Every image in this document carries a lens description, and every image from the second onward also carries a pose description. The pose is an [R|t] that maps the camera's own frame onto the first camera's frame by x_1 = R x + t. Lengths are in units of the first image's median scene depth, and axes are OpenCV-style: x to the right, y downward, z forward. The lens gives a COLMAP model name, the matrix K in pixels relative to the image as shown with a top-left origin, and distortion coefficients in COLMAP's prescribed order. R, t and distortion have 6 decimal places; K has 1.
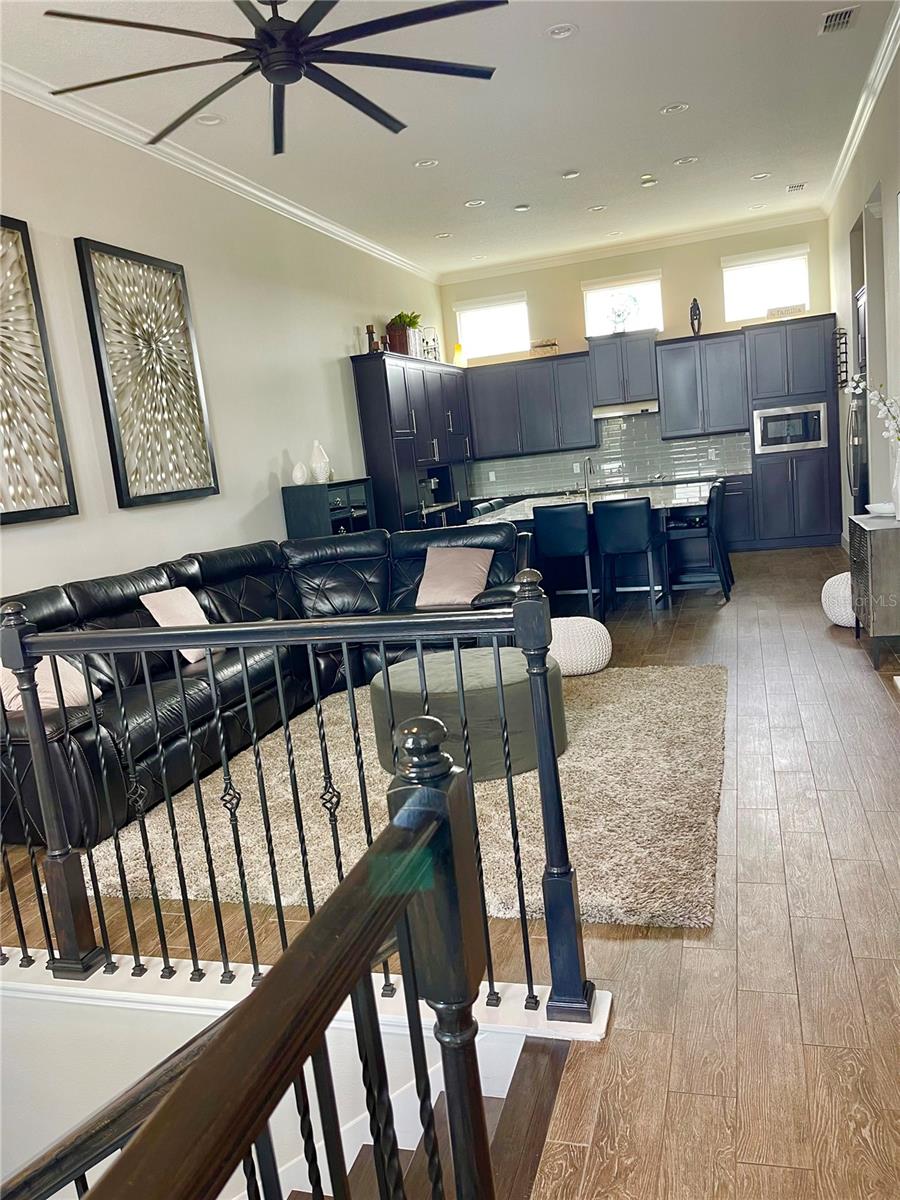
lens RADIAL K [[908.3, 0, 457.2], [0, 908.3, 601.4], [0, 0, 1]] dist [0.084711, -0.126114]
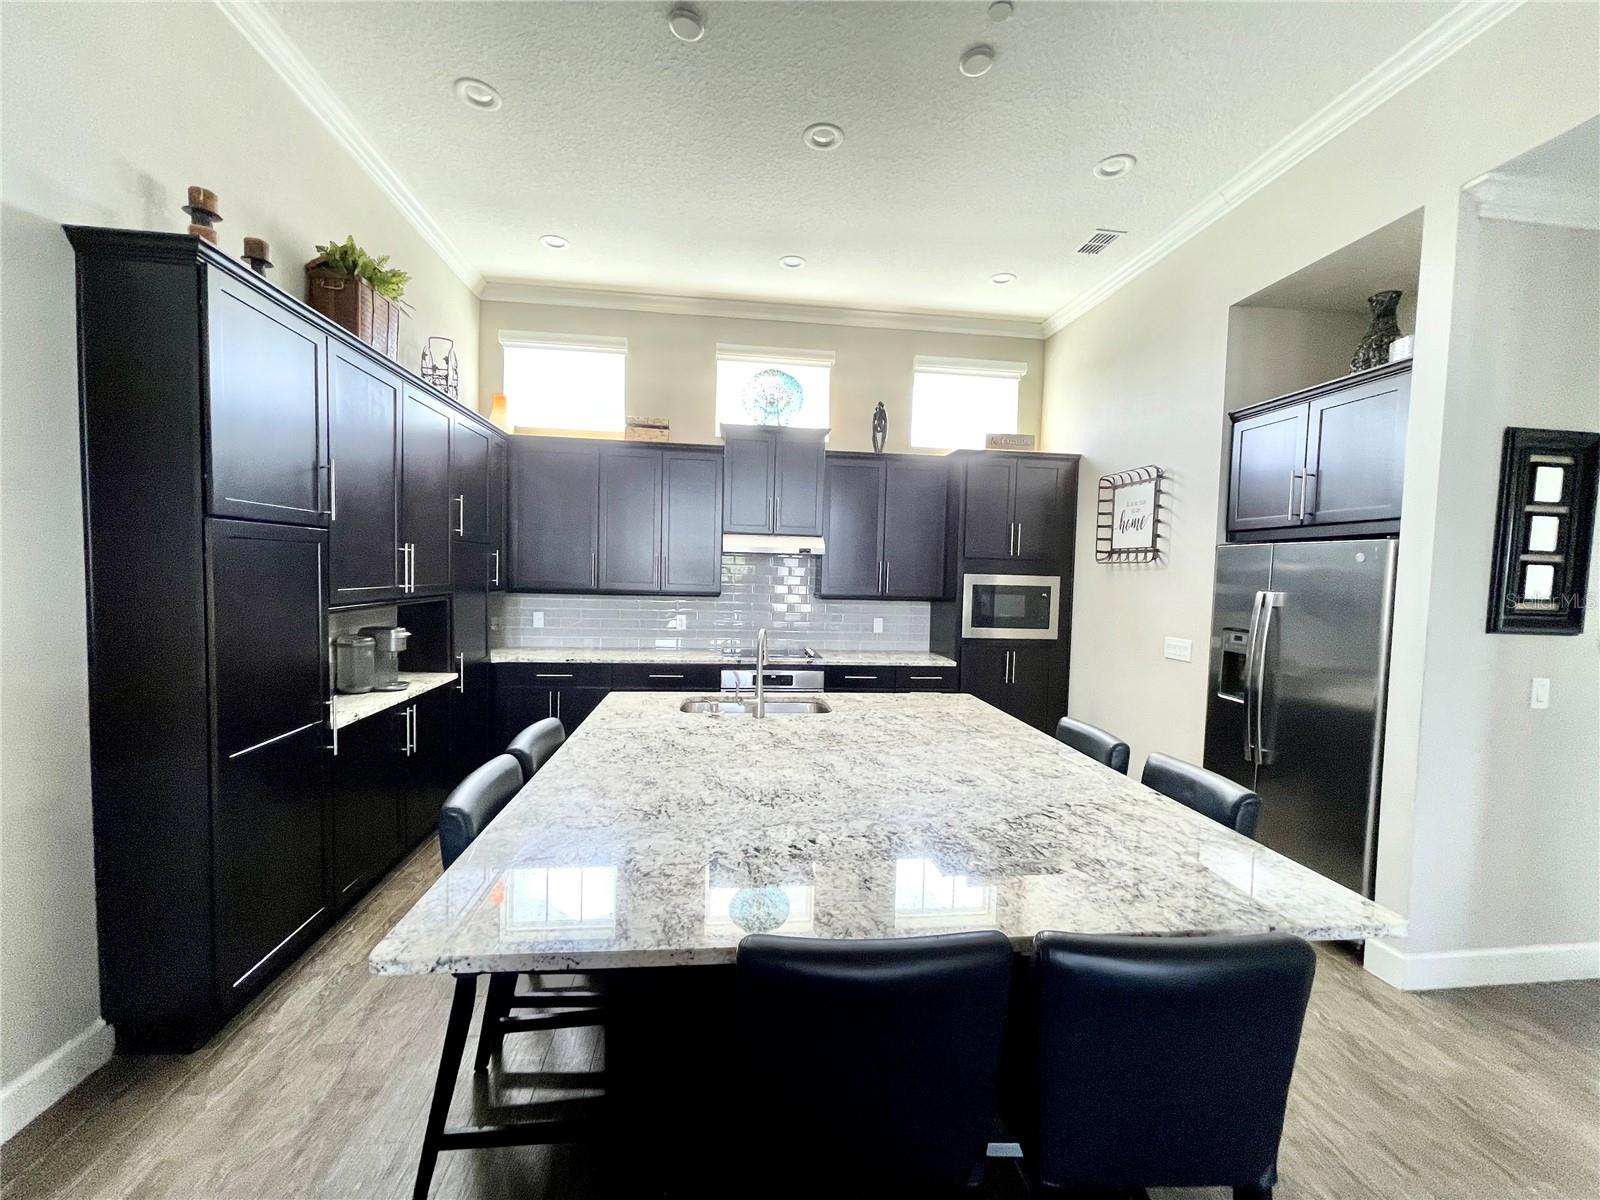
lens RADIAL K [[647.3, 0, 794.4], [0, 647.3, 603.0], [0, 0, 1]] dist [-0.002083, 0.000470]
pose [[0.909615, 0.106943, 0.401451, 0.023035], [-0.055556, 0.988934, -0.137564, -0.116971], [-0.411720, 0.102827, 0.905491, 0.637350]]
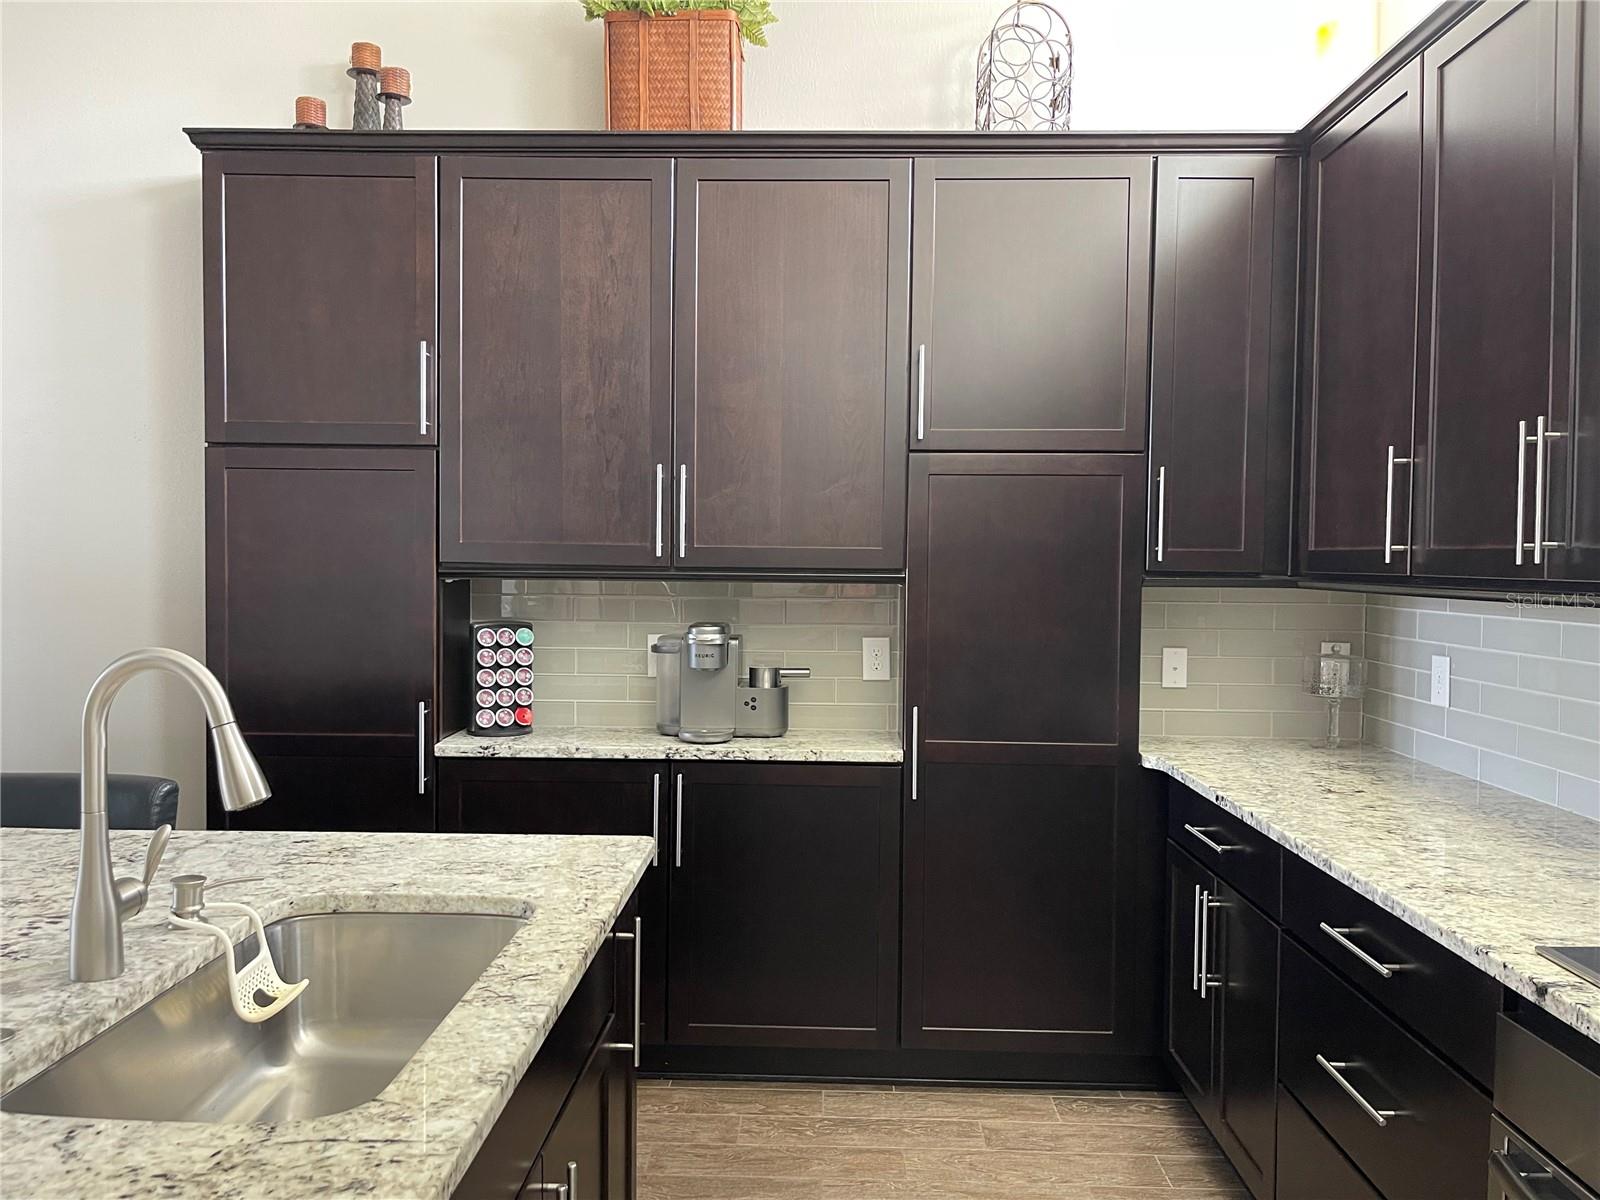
lens RADIAL K [[1211.1, 0, 797.6], [0, 1211.1, 599.3], [0, 0, 1]] dist [0.084711, -0.126114]
pose [[0.263673, 0.136017, -0.954974, 0.286422], [-0.191047, 0.977761, 0.086514, -0.177627], [0.945504, 0.159633, 0.283795, 0.943966]]
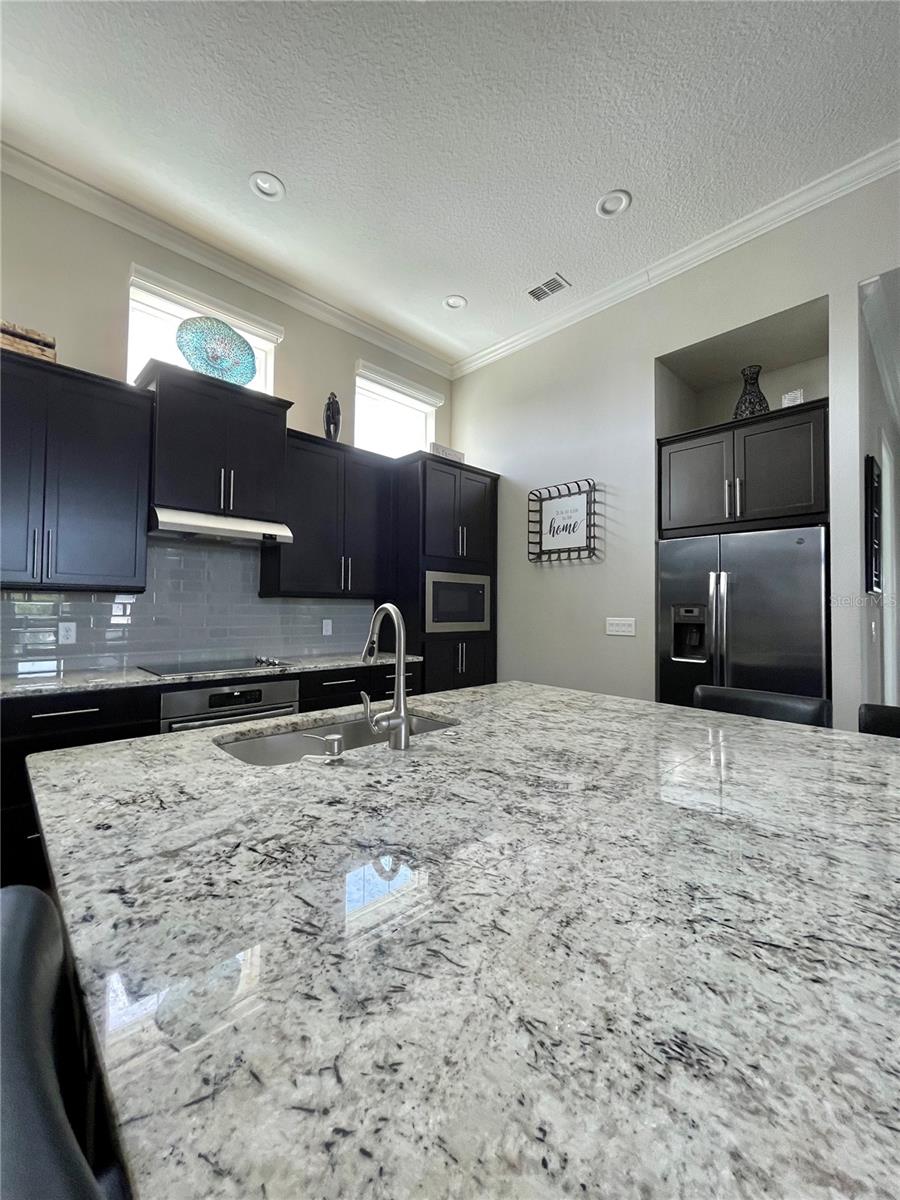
lens RADIAL K [[484.1, 0, 447.1], [0, 484.1, 597.3], [0, 0, 1]] dist [-0.001626, 0.000092]
pose [[0.485552, 0.129495, 0.864564, 0.017637], [0.079974, 0.978241, -0.191437, -0.118979], [-0.870542, 0.162095, 0.464630, 0.834149]]
